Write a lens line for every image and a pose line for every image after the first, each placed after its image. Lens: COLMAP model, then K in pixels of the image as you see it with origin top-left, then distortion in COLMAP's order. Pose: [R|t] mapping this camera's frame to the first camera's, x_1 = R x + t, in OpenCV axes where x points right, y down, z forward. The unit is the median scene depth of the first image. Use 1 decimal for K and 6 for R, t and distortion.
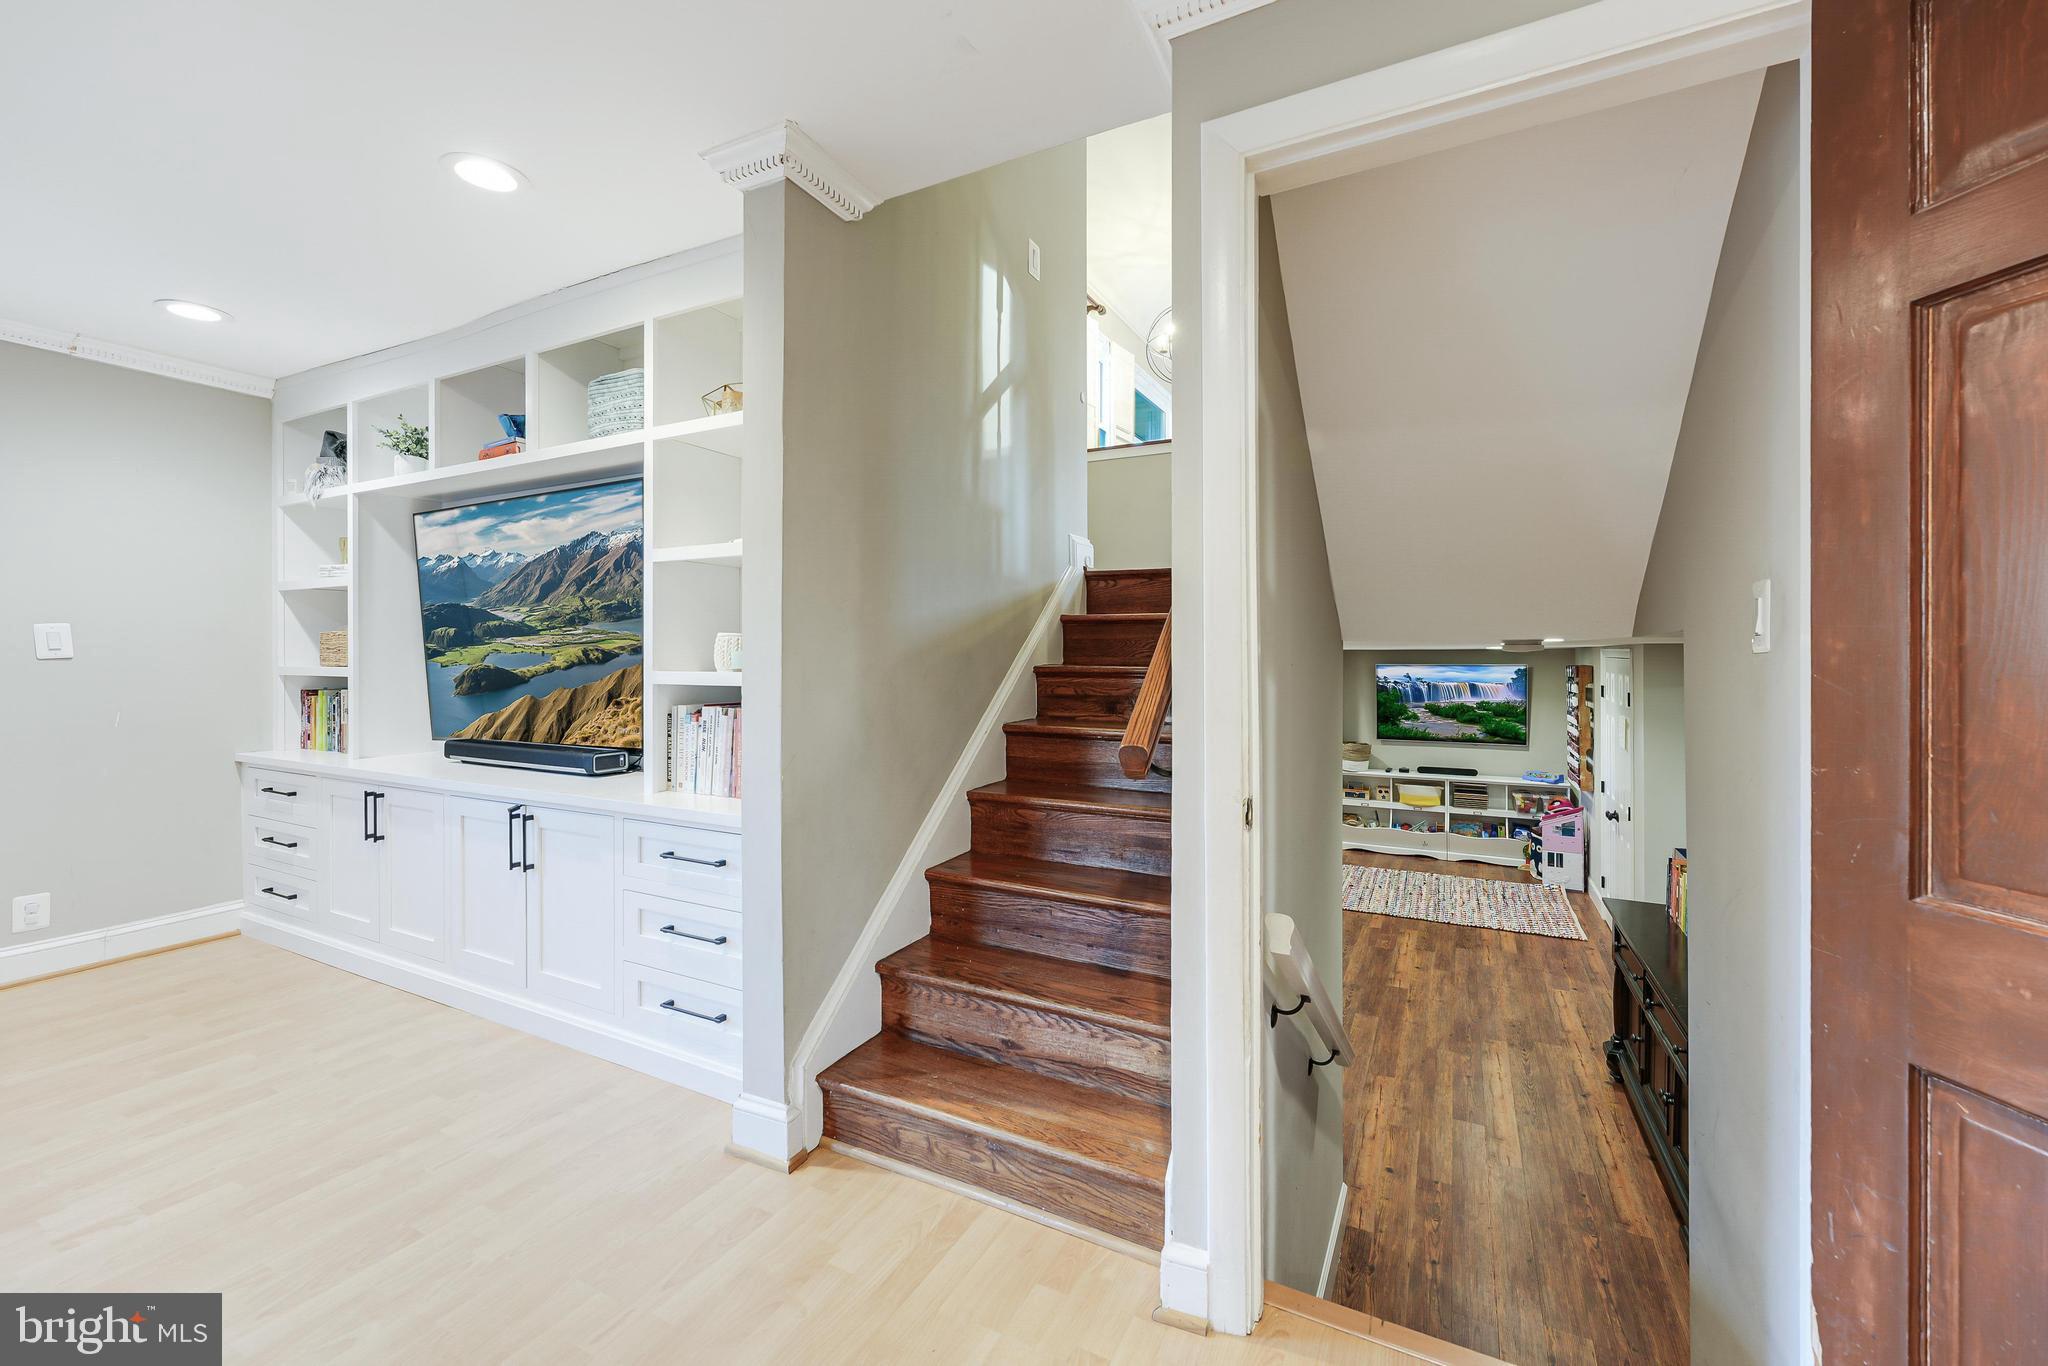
lens RADIAL K [[827.7, 0, 1035.3], [0, 827.7, 658.0], [0, 0, 1]] dist [-0.002847, 0.001804]
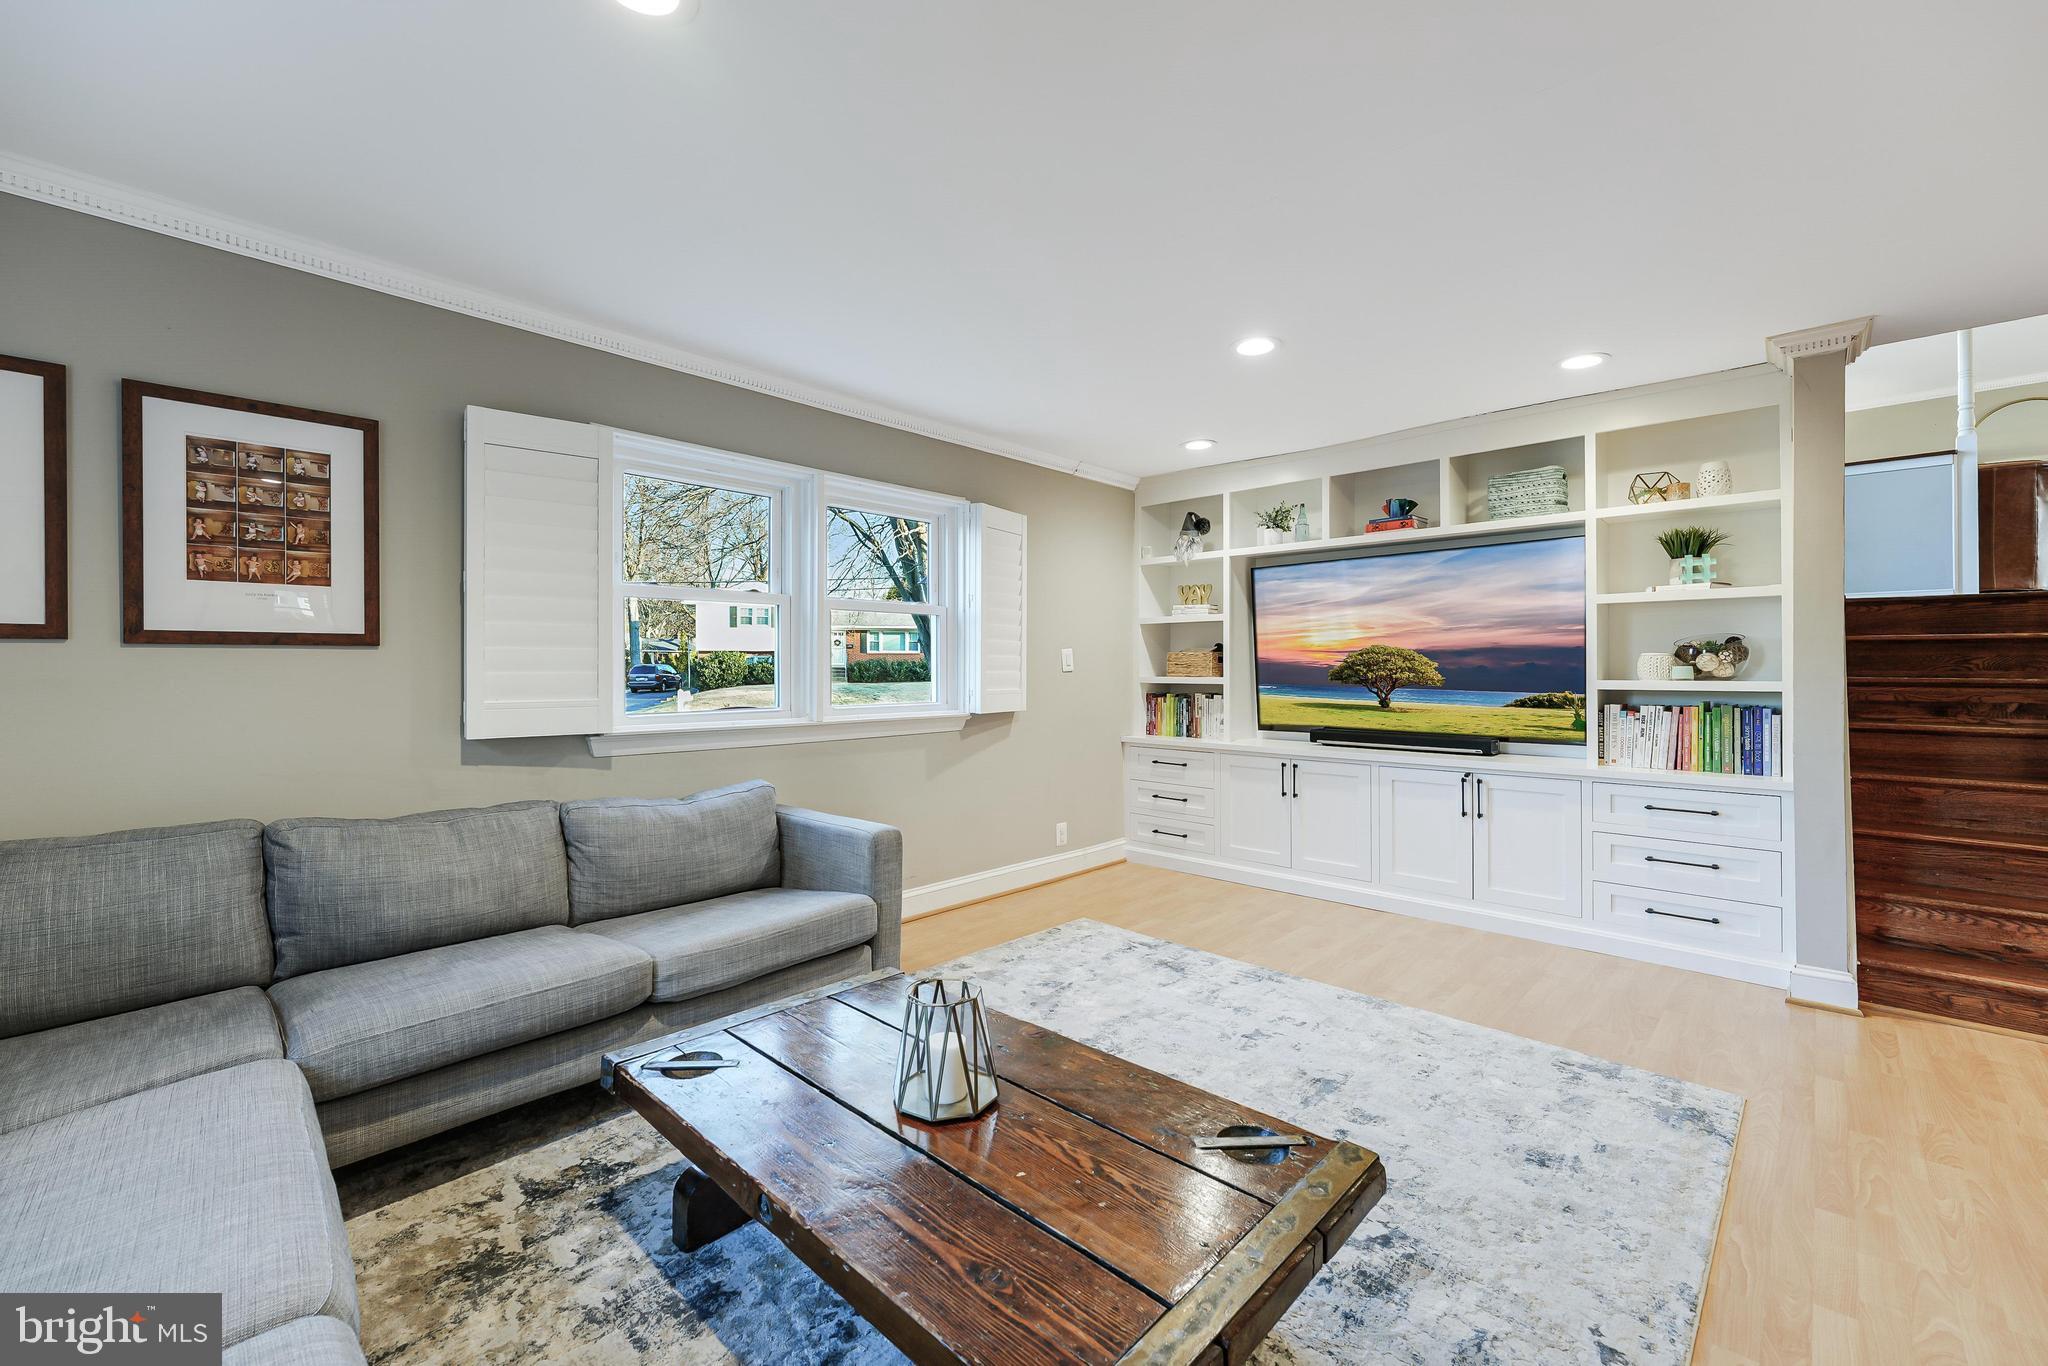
lens RADIAL K [[827.7, 0, 1077.8], [0, 827.7, 662.9], [0, 0, 1]] dist [-0.002847, 0.001804]
pose [[0.963354, -0.002462, -0.268221, -0.899666], [0.000174, 0.999963, -0.008554, -0.002362], [0.268233, 0.008193, 0.963319, -0.587235]]
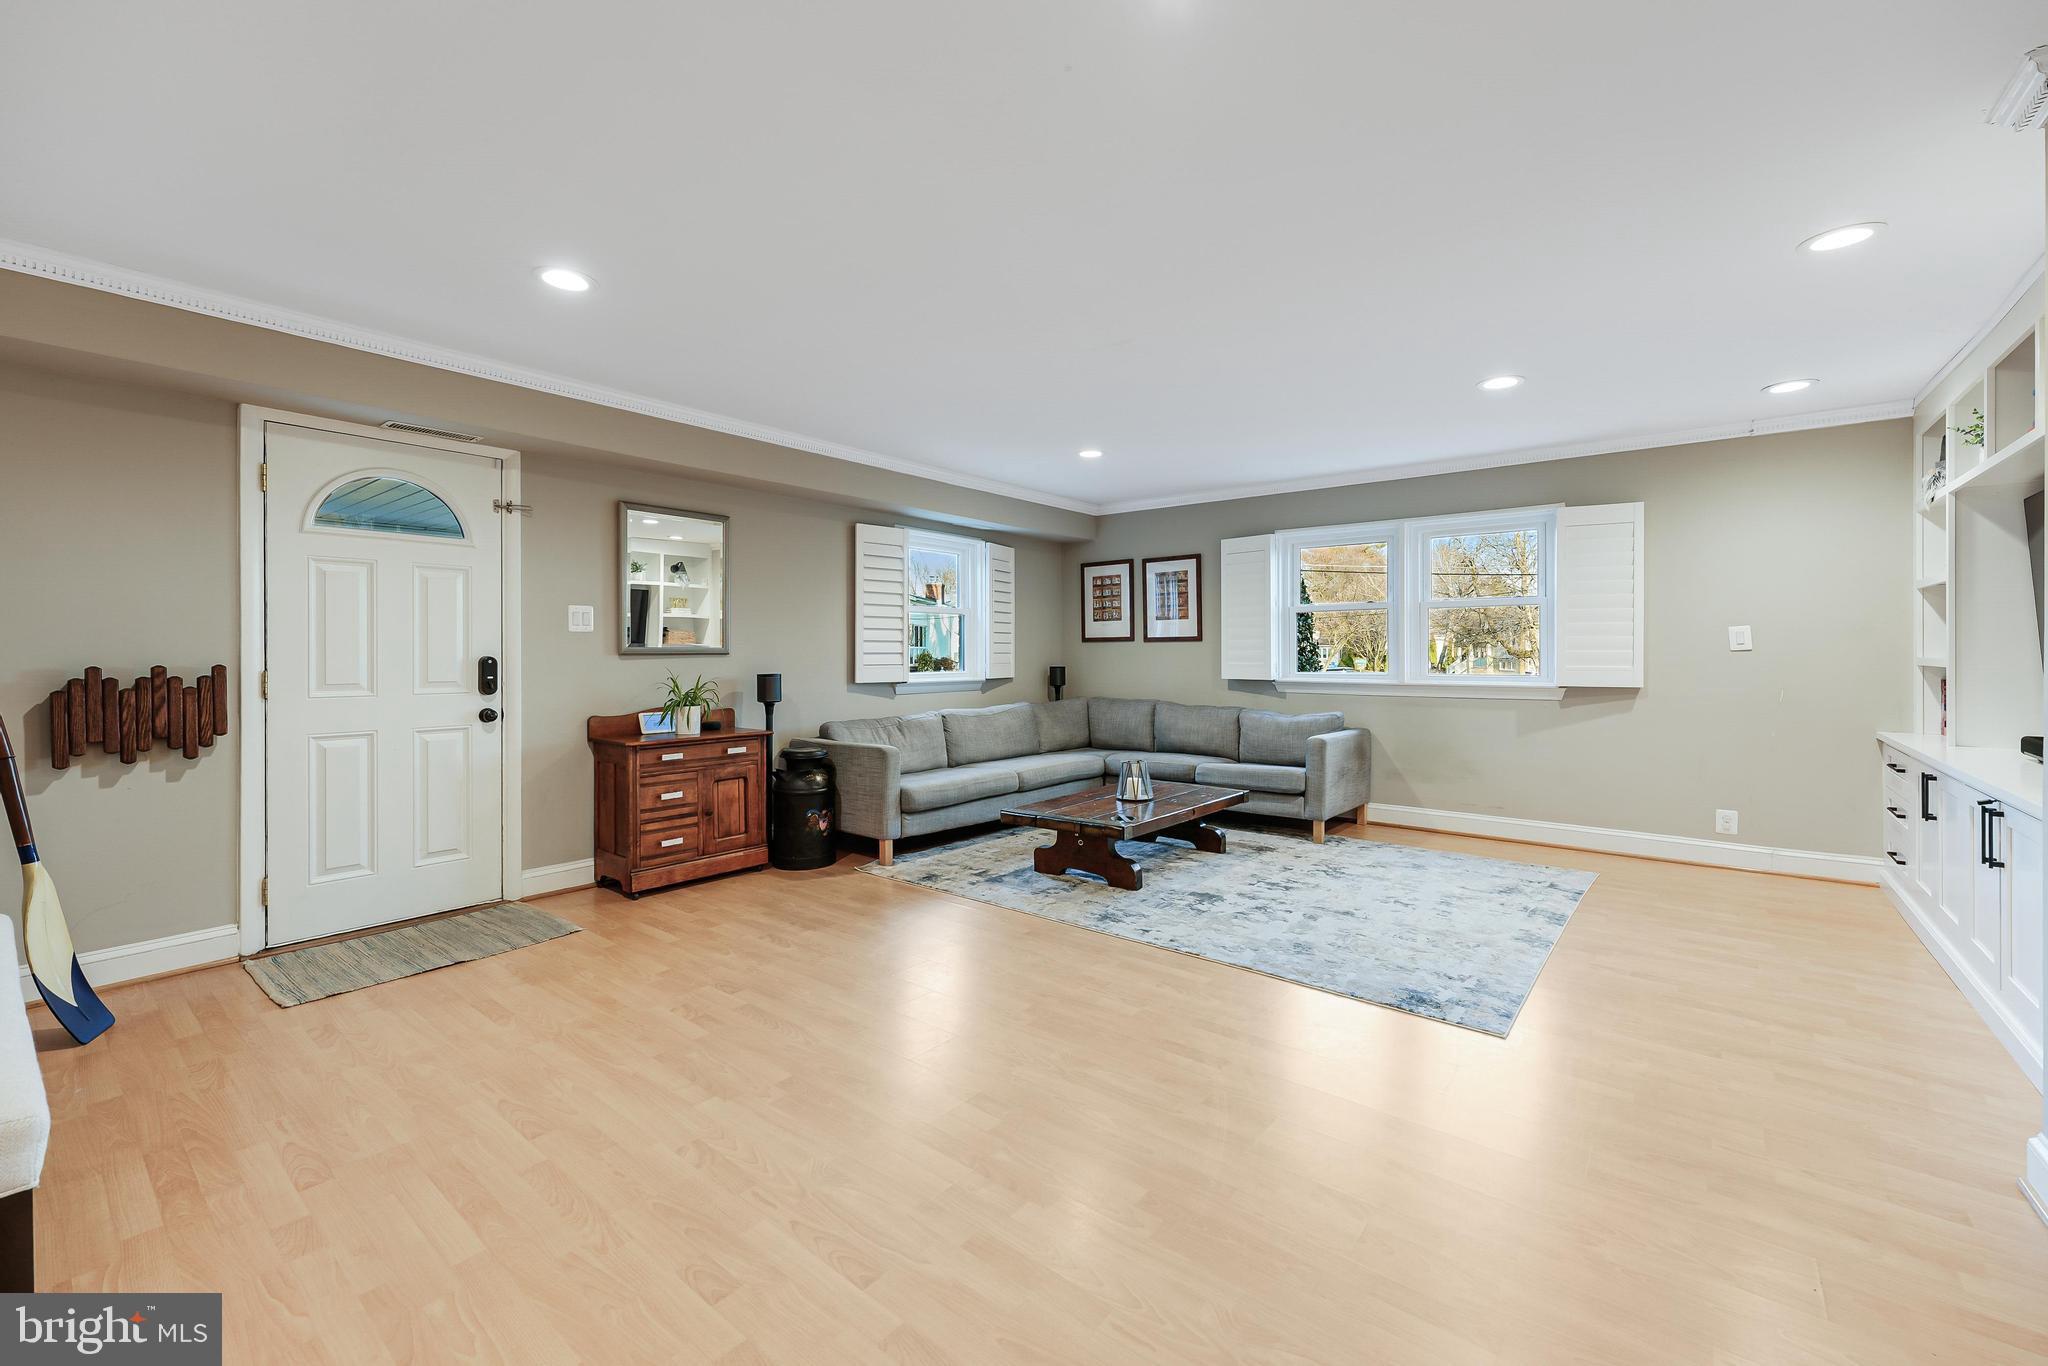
lens RADIAL K [[827.7, 0, 1030.4], [0, 827.7, 655.5], [0, 0, 1]] dist [-0.002847, 0.001804]
pose [[-0.189085, 0.005983, -0.981943, 0.552025], [0.003089, 0.999980, 0.005498, -0.002300], [0.981956, -0.001994, -0.189100, 0.069542]]
